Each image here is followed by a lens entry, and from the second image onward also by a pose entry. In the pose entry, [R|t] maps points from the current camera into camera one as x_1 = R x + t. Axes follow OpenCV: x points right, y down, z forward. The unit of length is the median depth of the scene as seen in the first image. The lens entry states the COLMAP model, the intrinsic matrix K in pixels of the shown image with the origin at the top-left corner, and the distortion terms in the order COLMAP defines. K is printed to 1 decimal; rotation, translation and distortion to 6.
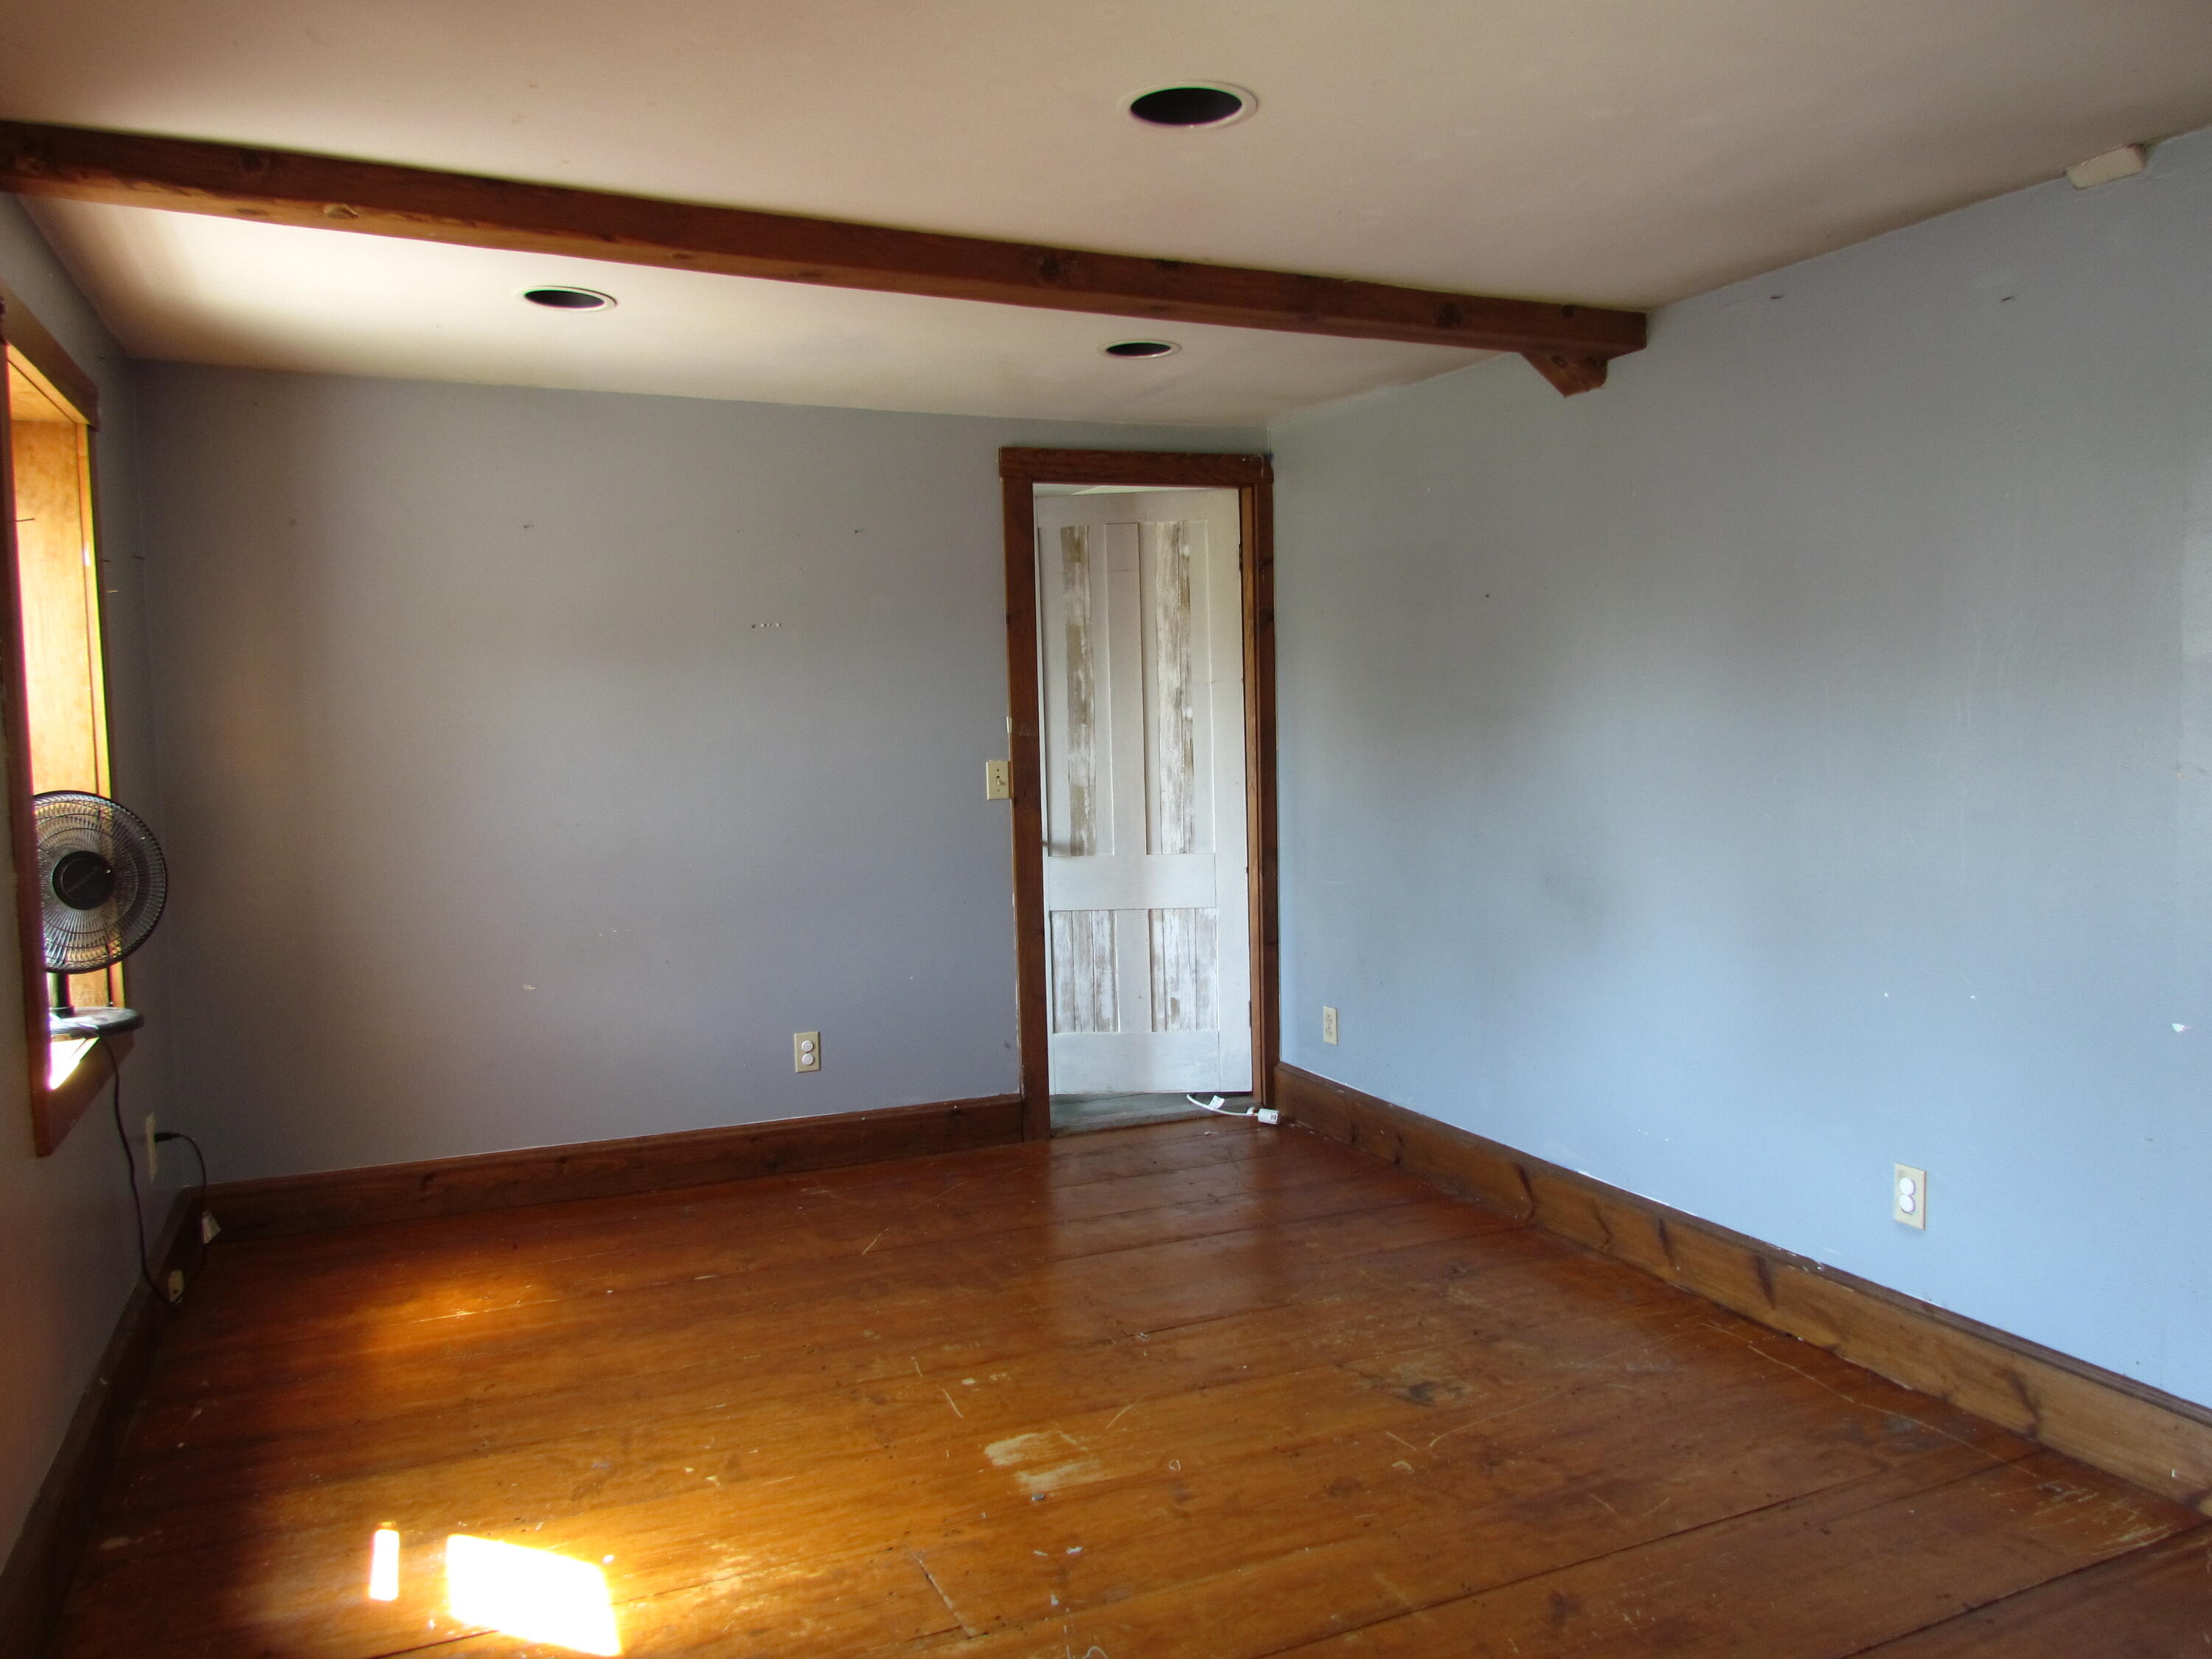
lens RADIAL K [[1591.8, 0, 1114.6], [0, 1591.8, 836.4], [0, 0, 1]] dist [-0.041284, 0.039601]
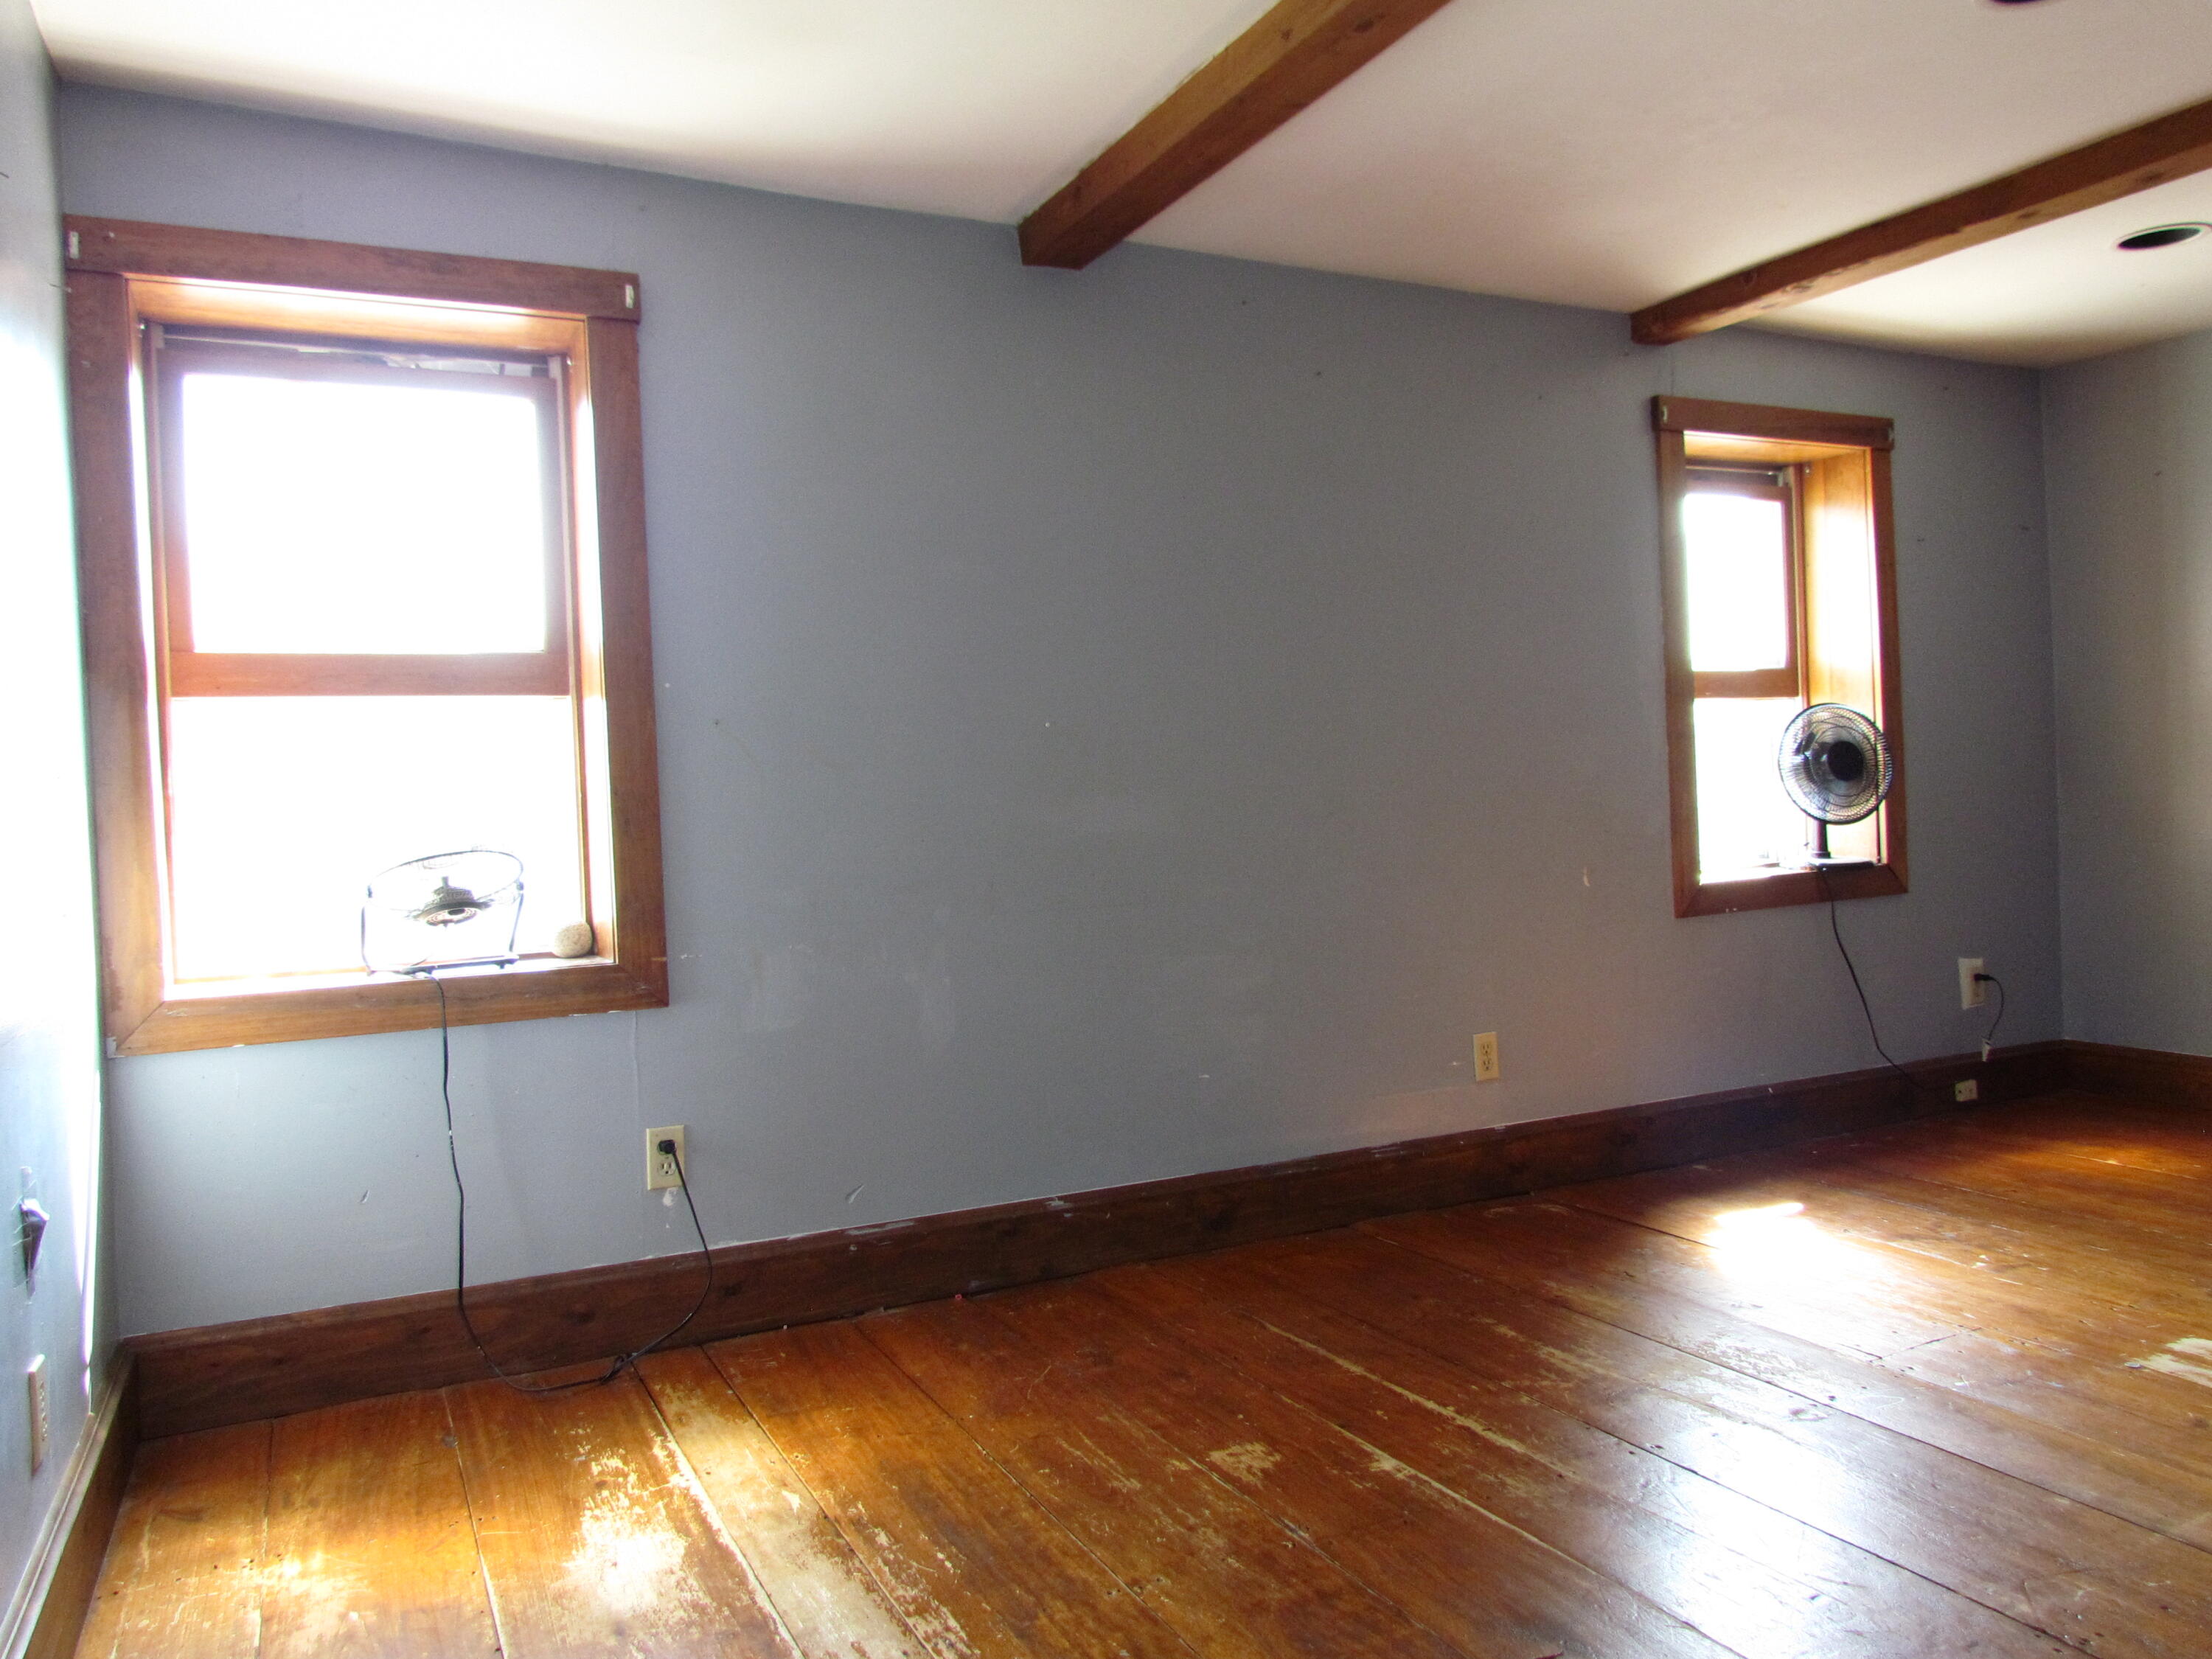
lens RADIAL K [[1591.8, 0, 1114.6], [0, 1591.8, 836.4], [0, 0, 1]] dist [-0.041284, 0.039601]
pose [[0.041941, 0.038930, -0.998361, 0.805783], [-0.034275, 0.998709, 0.037503, 0.062882], [0.998532, 0.032646, 0.043222, 0.276108]]
